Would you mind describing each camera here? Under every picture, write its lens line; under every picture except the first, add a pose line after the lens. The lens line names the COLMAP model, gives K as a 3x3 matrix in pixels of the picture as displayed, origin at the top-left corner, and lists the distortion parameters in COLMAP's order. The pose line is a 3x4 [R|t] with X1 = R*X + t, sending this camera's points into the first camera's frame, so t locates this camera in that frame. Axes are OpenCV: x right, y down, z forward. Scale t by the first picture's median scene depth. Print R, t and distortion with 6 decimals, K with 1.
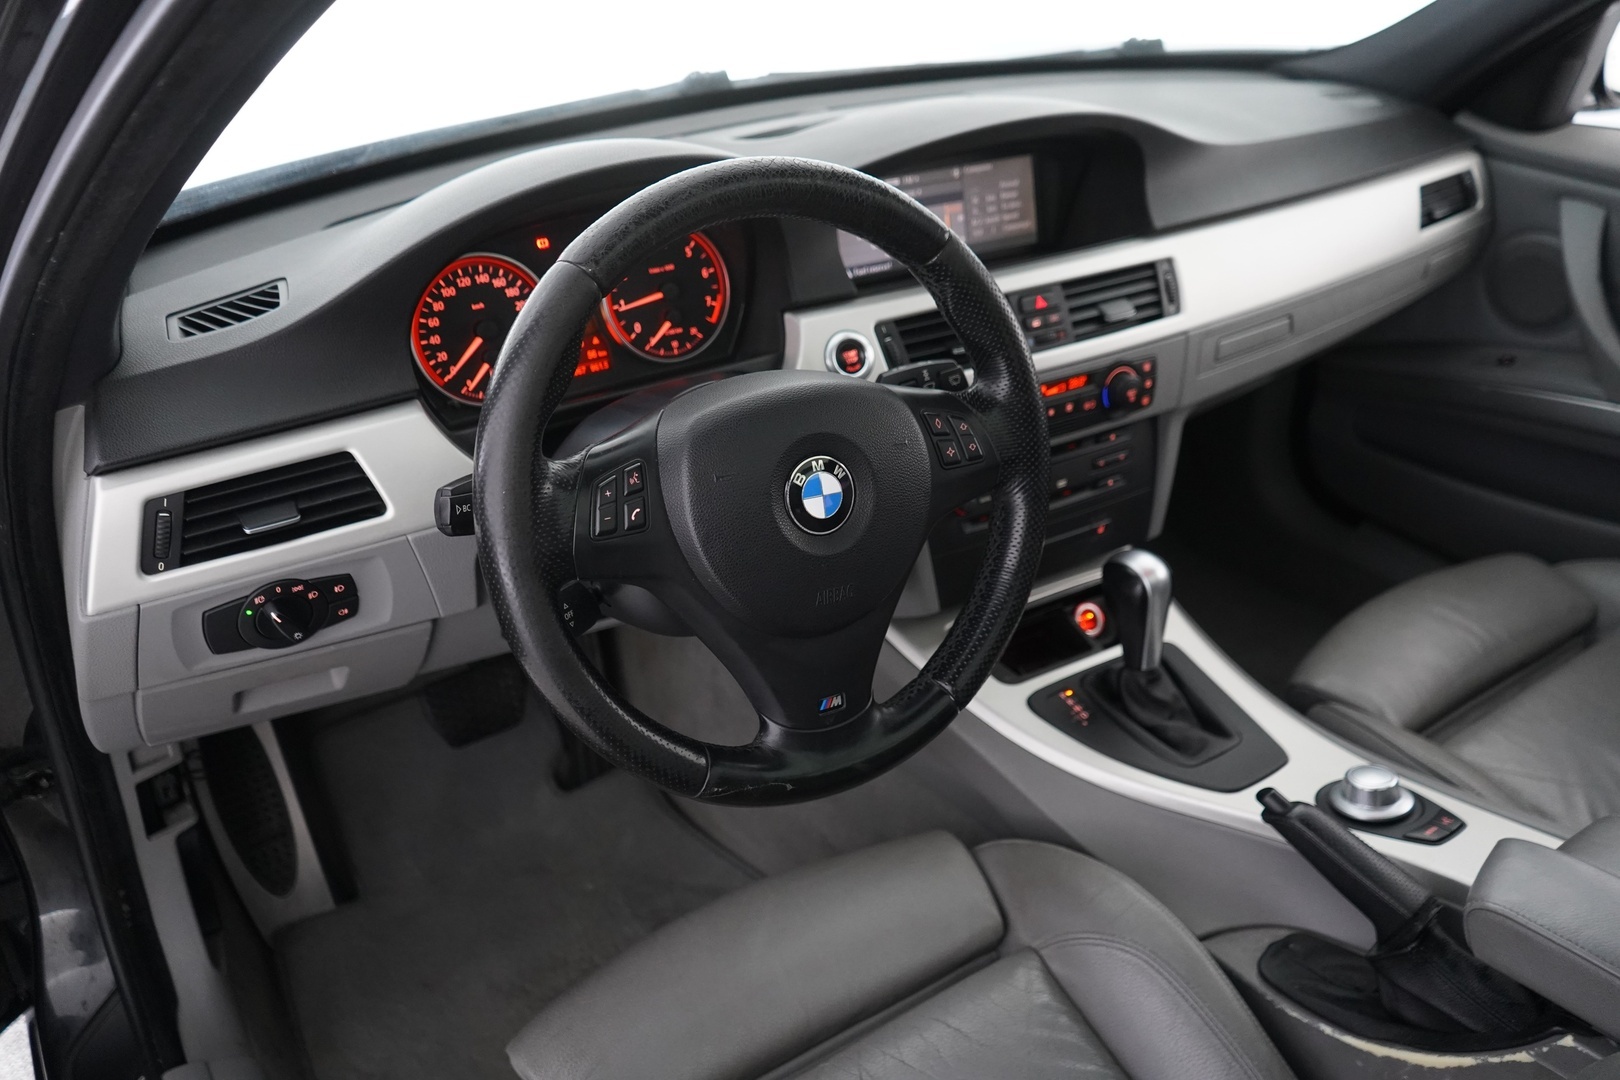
lens RADIAL K [[1304.3, 0, 815.4], [0, 1304.3, 531.4], [0, 0, 1]] dist [-0.010882, 0.011057]
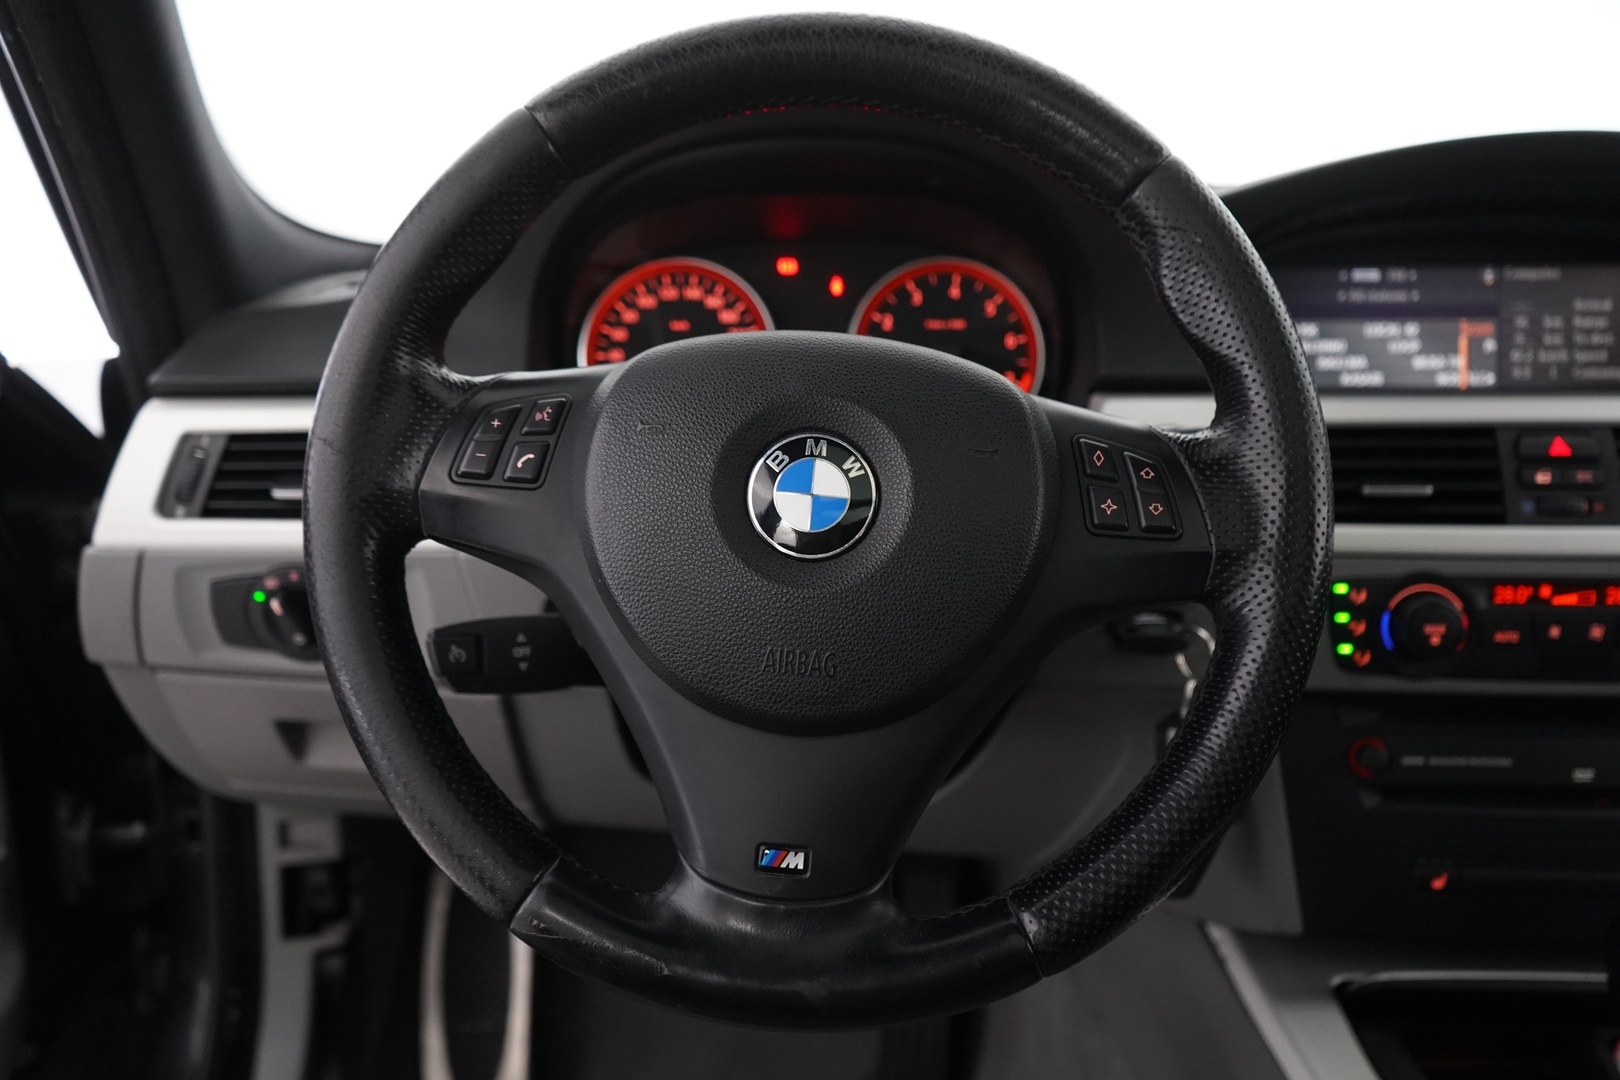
lens RADIAL K [[1489.3, 0, 814.1], [0, 1489.3, 533.7], [0, 0, 1]] dist [0.005866, 0.000000]
pose [[0.828224, 0.119858, -0.547430, 0.286239], [-0.269422, 0.941720, -0.201431, 0.095120], [0.491383, 0.314320, 0.812247, 0.316234]]
